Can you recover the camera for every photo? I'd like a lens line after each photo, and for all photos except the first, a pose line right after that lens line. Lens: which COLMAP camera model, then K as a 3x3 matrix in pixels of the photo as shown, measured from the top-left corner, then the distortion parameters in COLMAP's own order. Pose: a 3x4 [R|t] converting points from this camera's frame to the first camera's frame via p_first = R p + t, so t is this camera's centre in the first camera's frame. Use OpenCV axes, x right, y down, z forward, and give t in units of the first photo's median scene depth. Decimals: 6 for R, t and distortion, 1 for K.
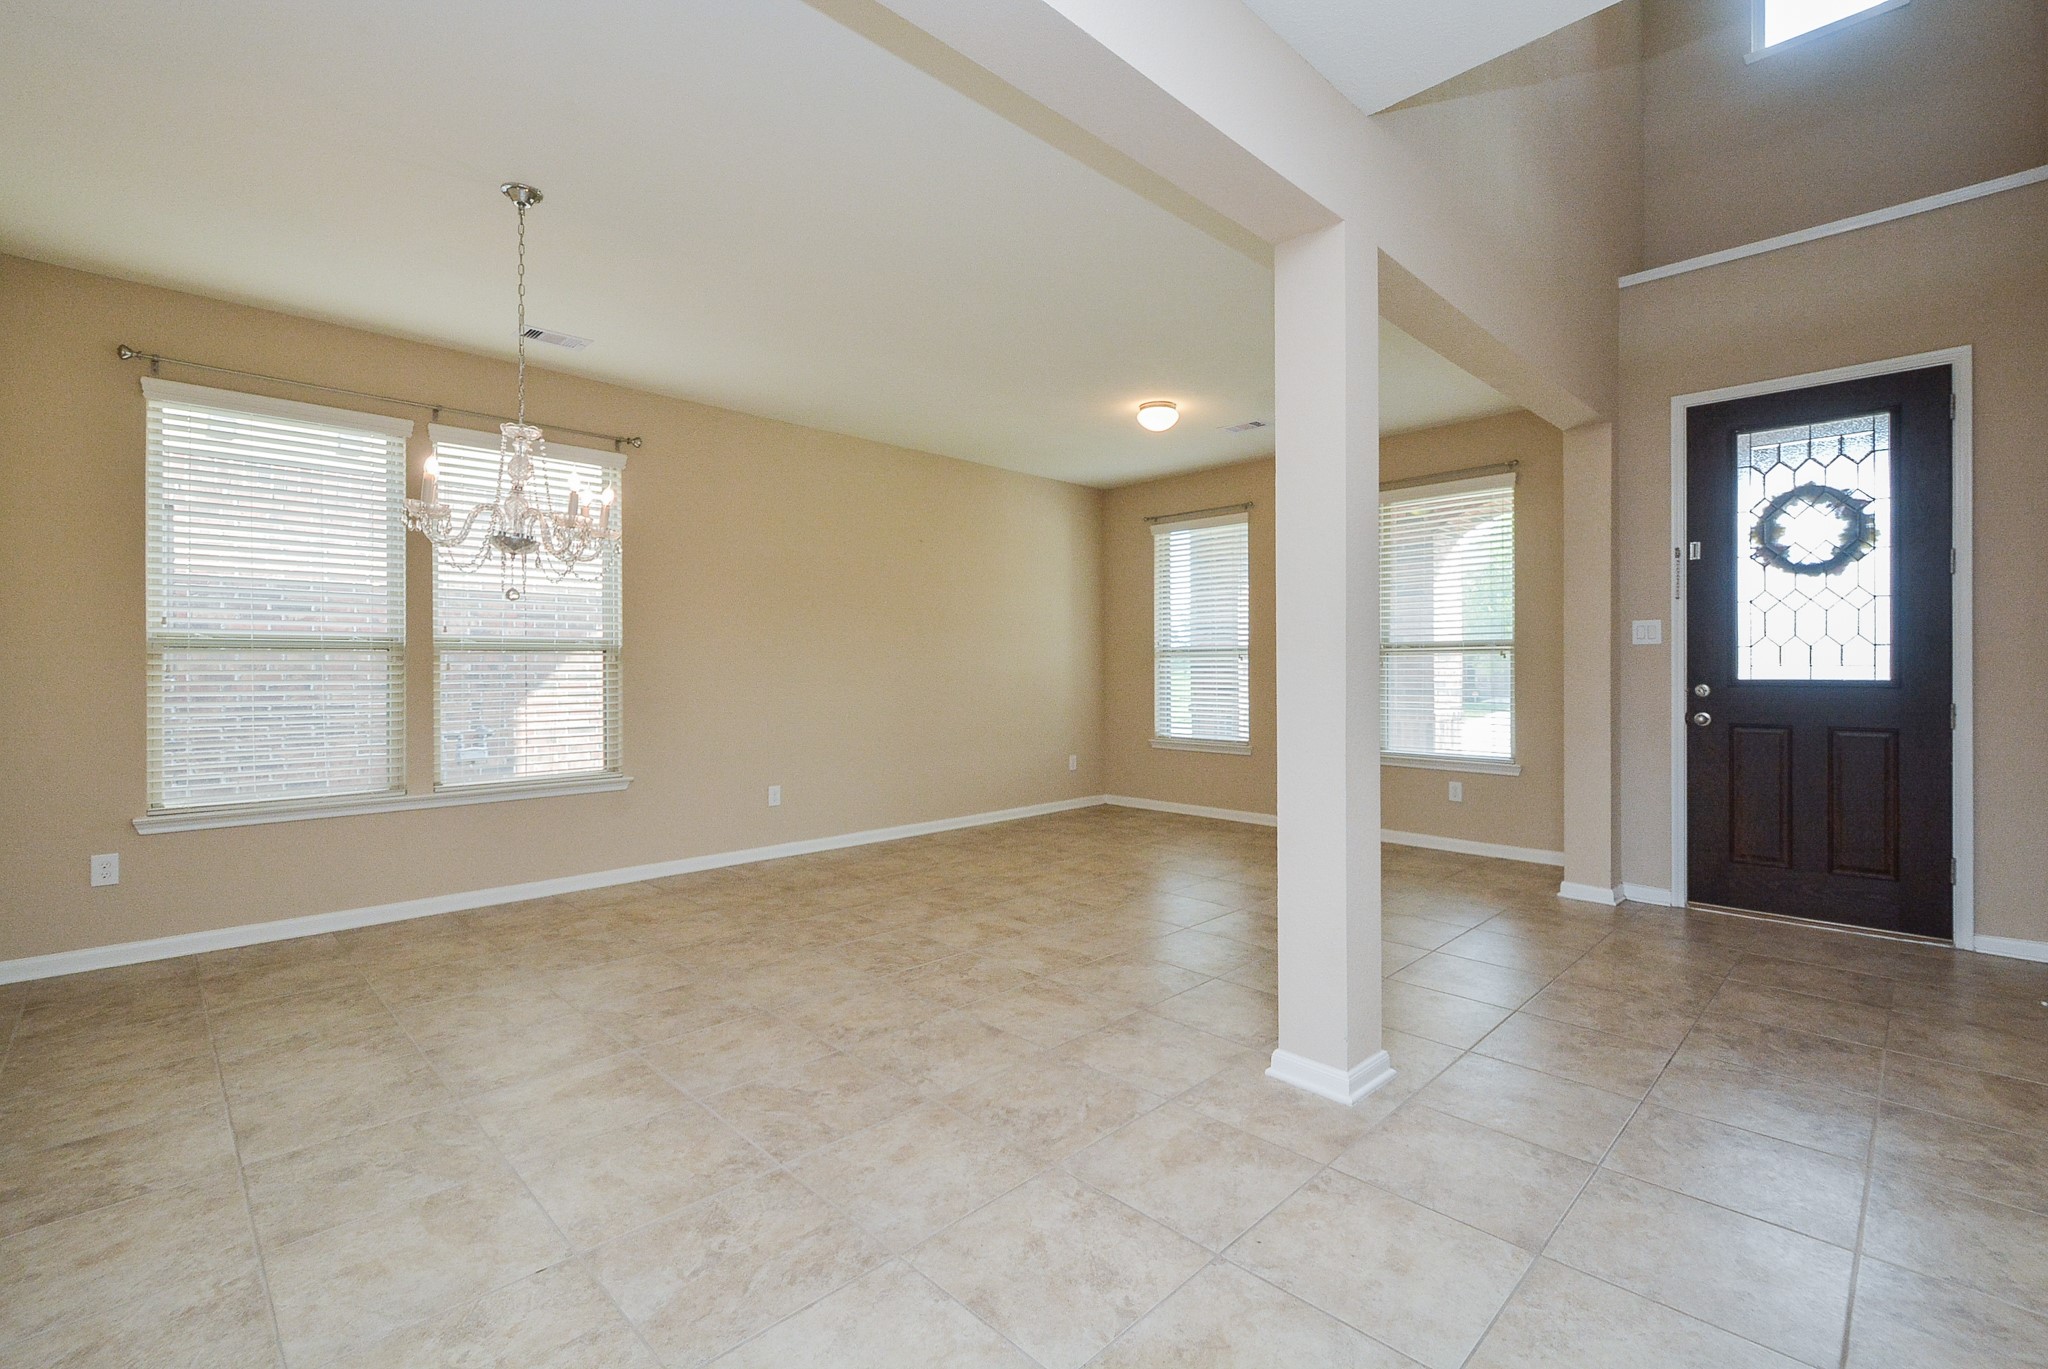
lens RADIAL K [[902.1, 0, 1030.4], [0, 902.1, 664.6], [0, 0, 1]] dist [0.014327, -0.009084]
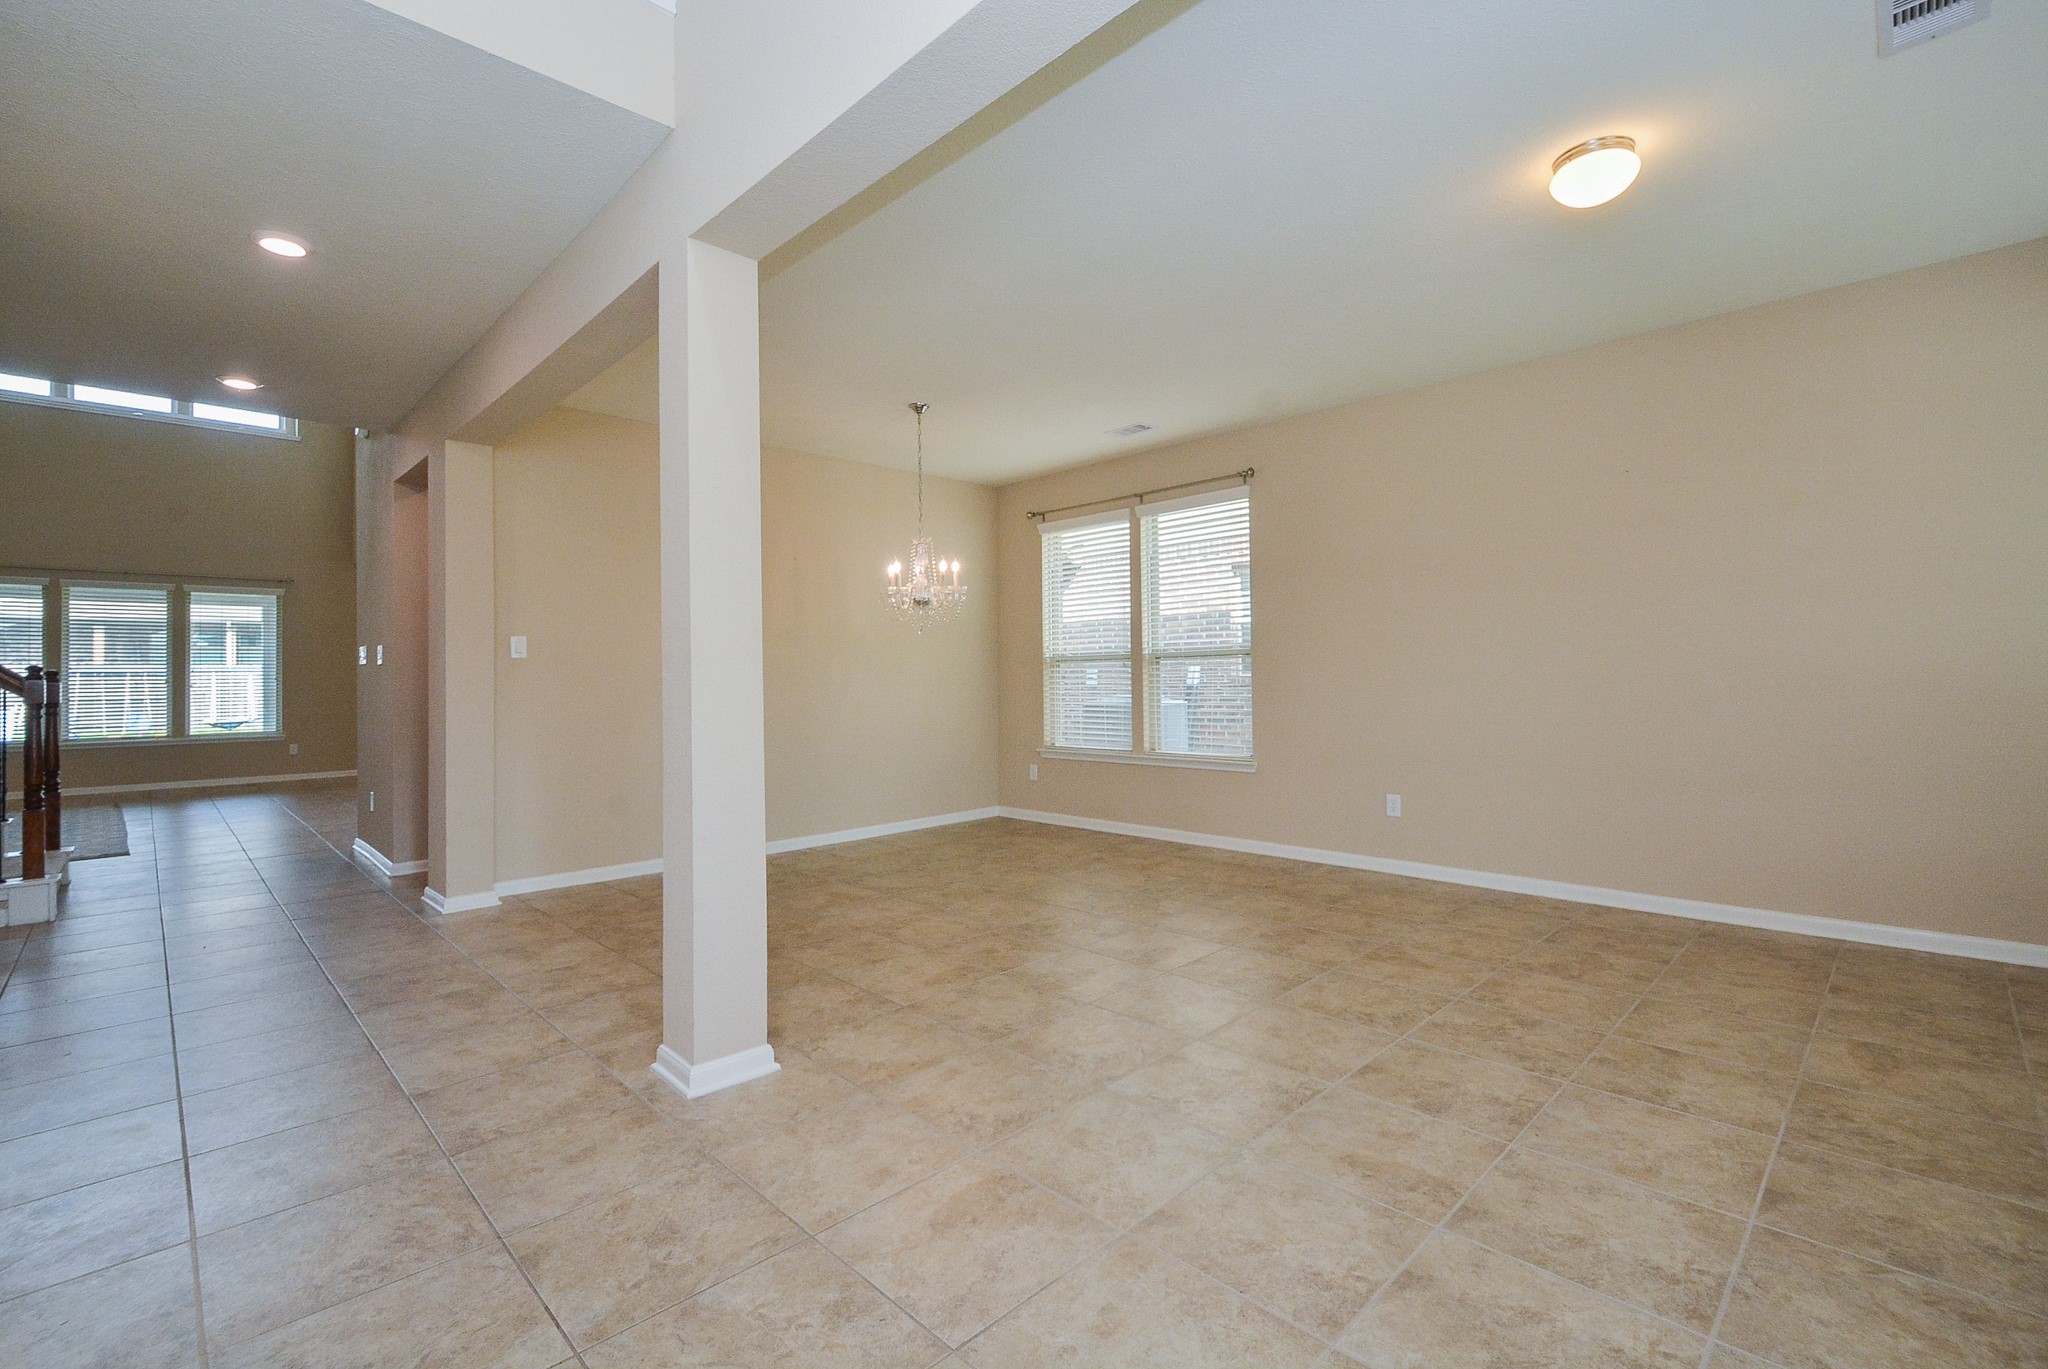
lens RADIAL K [[902.1, 0, 1030.4], [0, 902.1, 664.6], [0, 0, 1]] dist [0.014327, -0.009084]
pose [[-0.011410, -0.014781, -0.999826, 1.073124], [0.020098, 0.999685, -0.015009, 0.016239], [0.999733, -0.020266, -0.011109, 1.092179]]
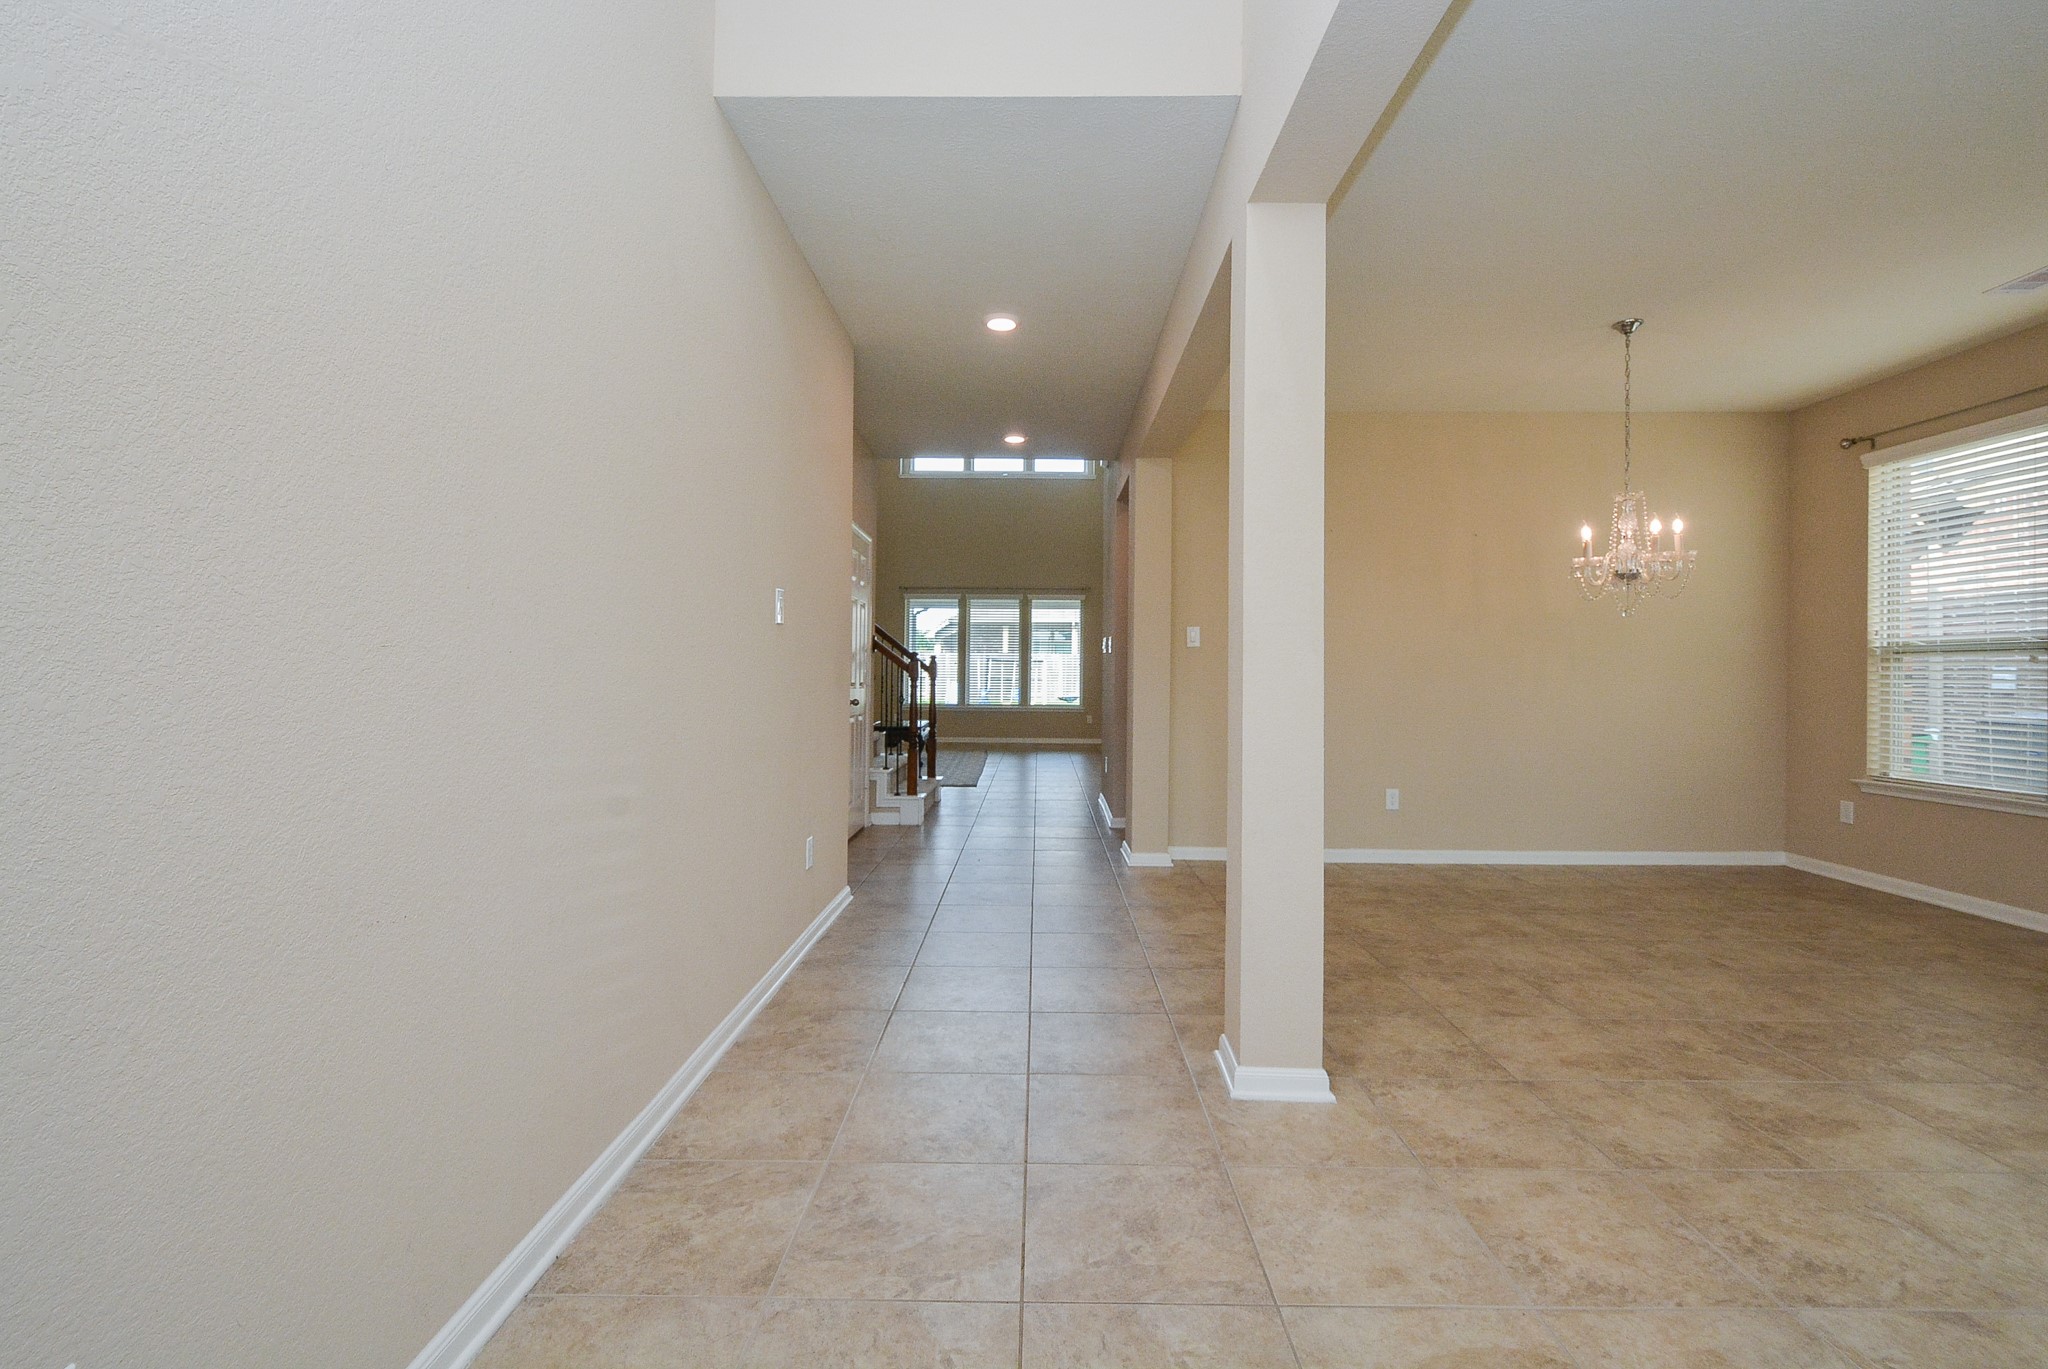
lens RADIAL K [[902.1, 0, 1030.4], [0, 902.1, 664.6], [0, 0, 1]] dist [0.014327, -0.009084]
pose [[-0.715371, -0.011848, -0.698645, 0.946982], [-0.003716, 0.999907, -0.013152, 0.021039], [0.698735, -0.006812, -0.715348, 1.203115]]
